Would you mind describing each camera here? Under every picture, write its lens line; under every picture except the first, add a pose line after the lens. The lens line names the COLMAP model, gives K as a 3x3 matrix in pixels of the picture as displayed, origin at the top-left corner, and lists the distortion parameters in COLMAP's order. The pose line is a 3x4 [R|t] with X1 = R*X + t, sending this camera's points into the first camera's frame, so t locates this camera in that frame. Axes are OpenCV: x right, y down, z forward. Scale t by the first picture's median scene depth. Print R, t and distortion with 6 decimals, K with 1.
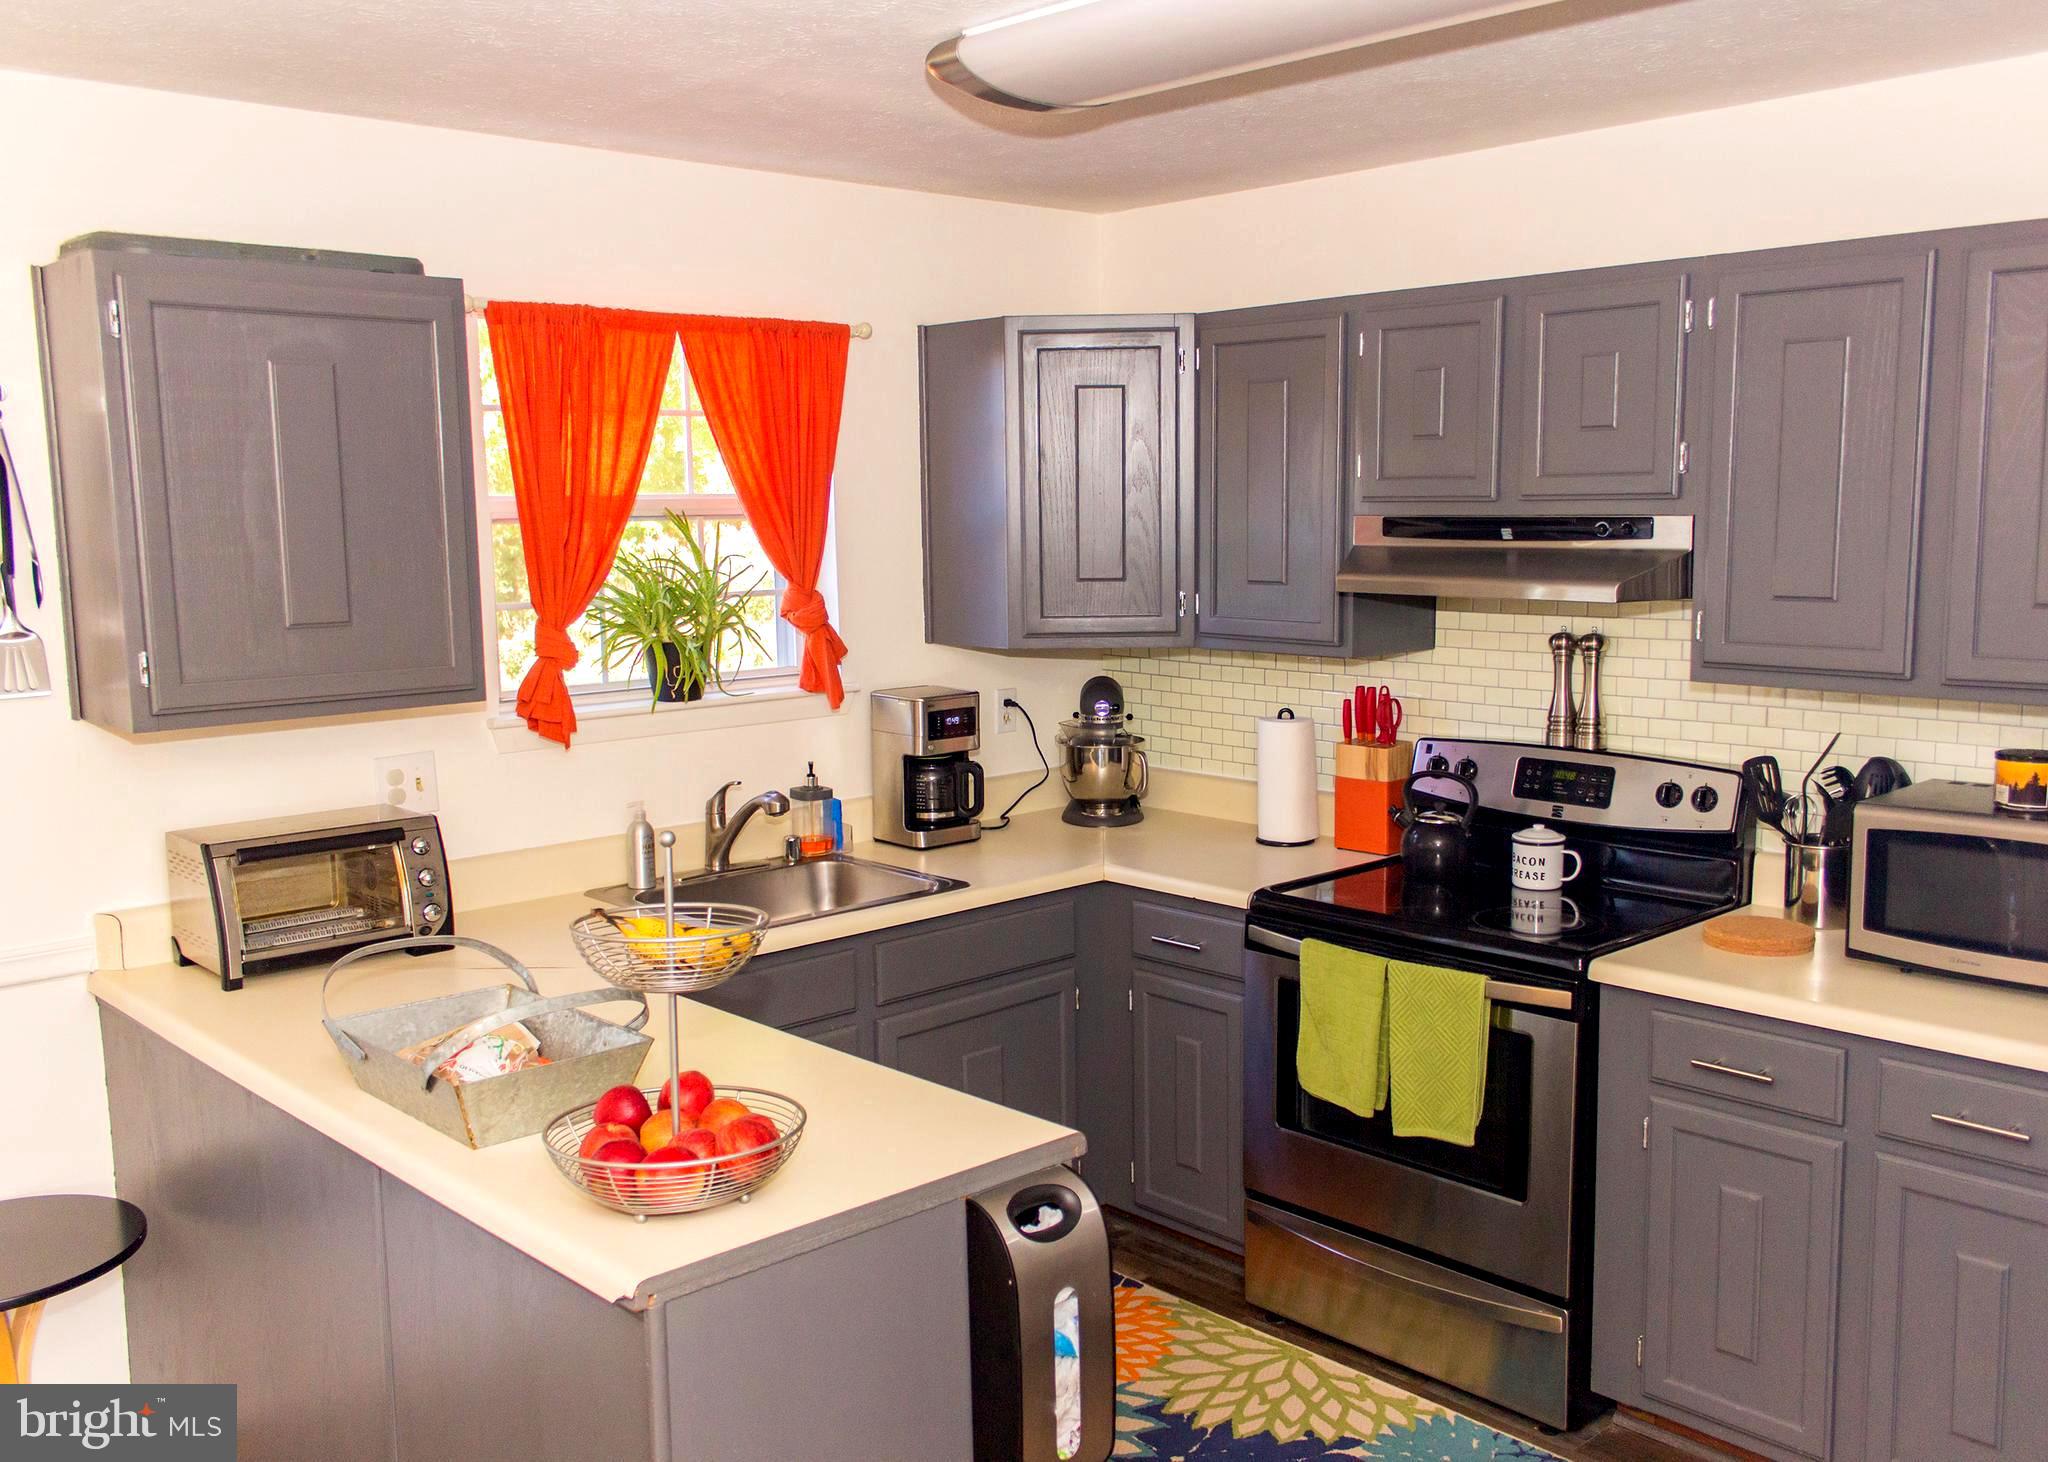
lens RADIAL K [[1776.7, 0, 1023.9], [0, 1776.7, 755.1], [0, 0, 1]] dist [0.007774, 0.001658]
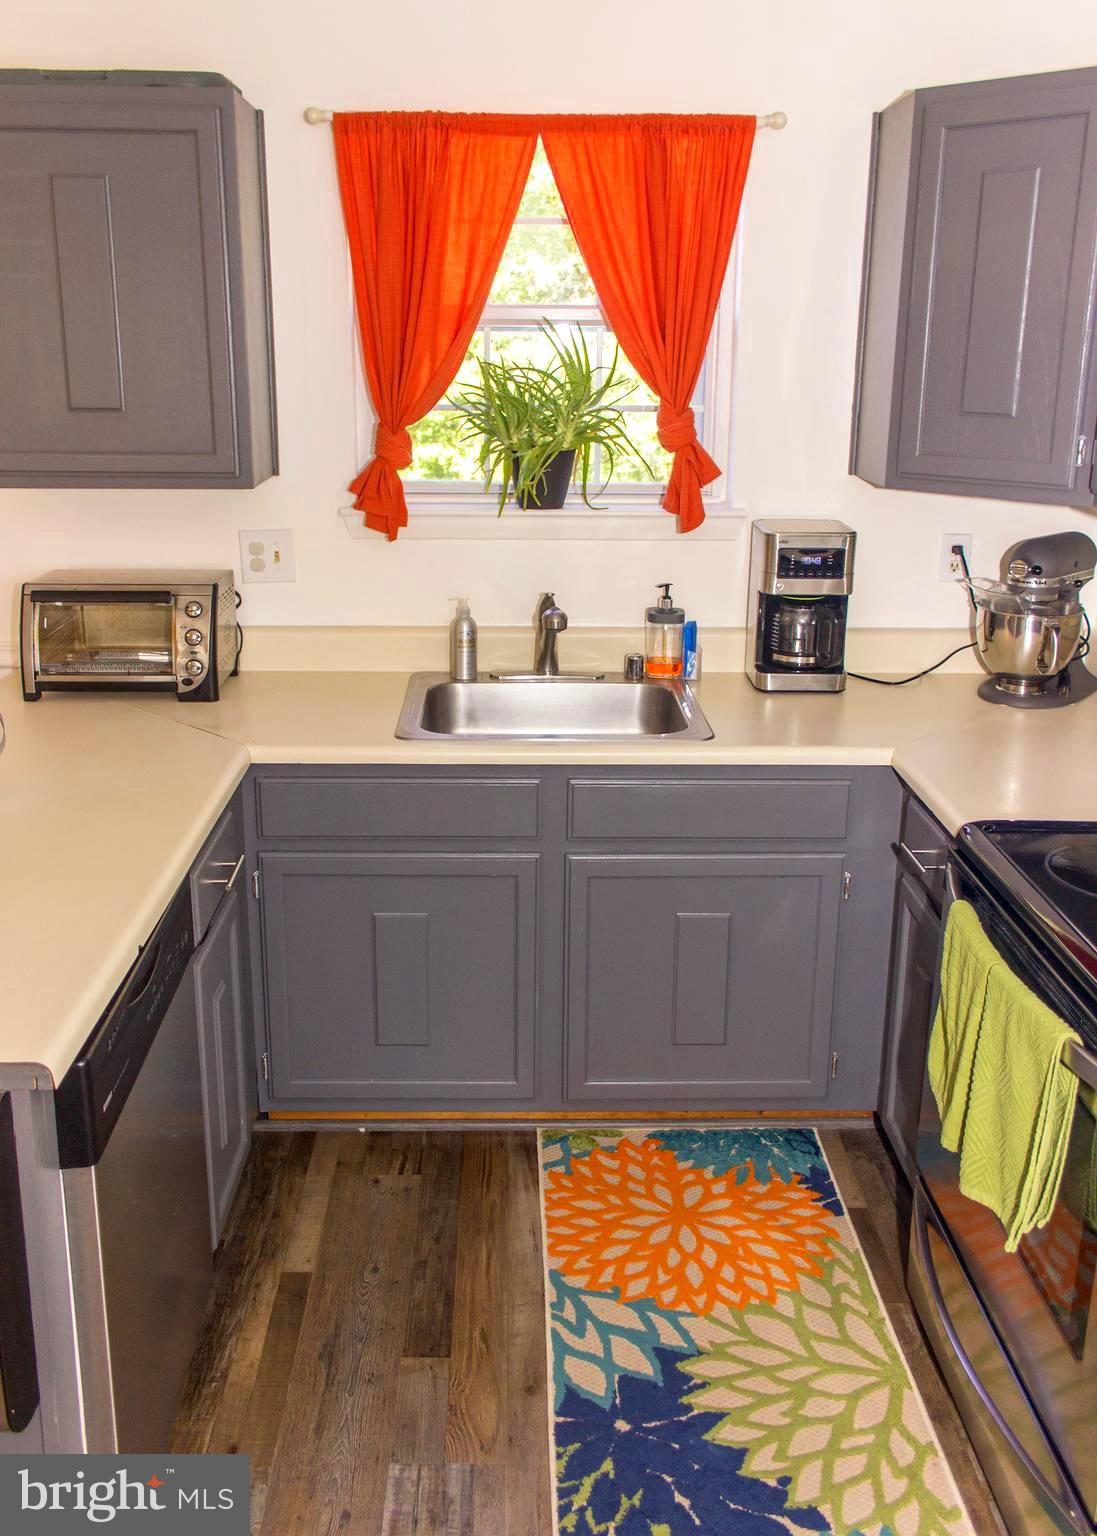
lens RADIAL K [[1345.7, 0, 548.5], [0, 1345.7, 716.7], [0, 0, 1]] dist [-0.016142, 0.009916]
pose [[0.743935, 0.199530, -0.637769, 0.360054], [-0.113014, 0.978202, 0.174209, -0.052118], [0.658627, -0.057523, 0.750268, 0.433866]]
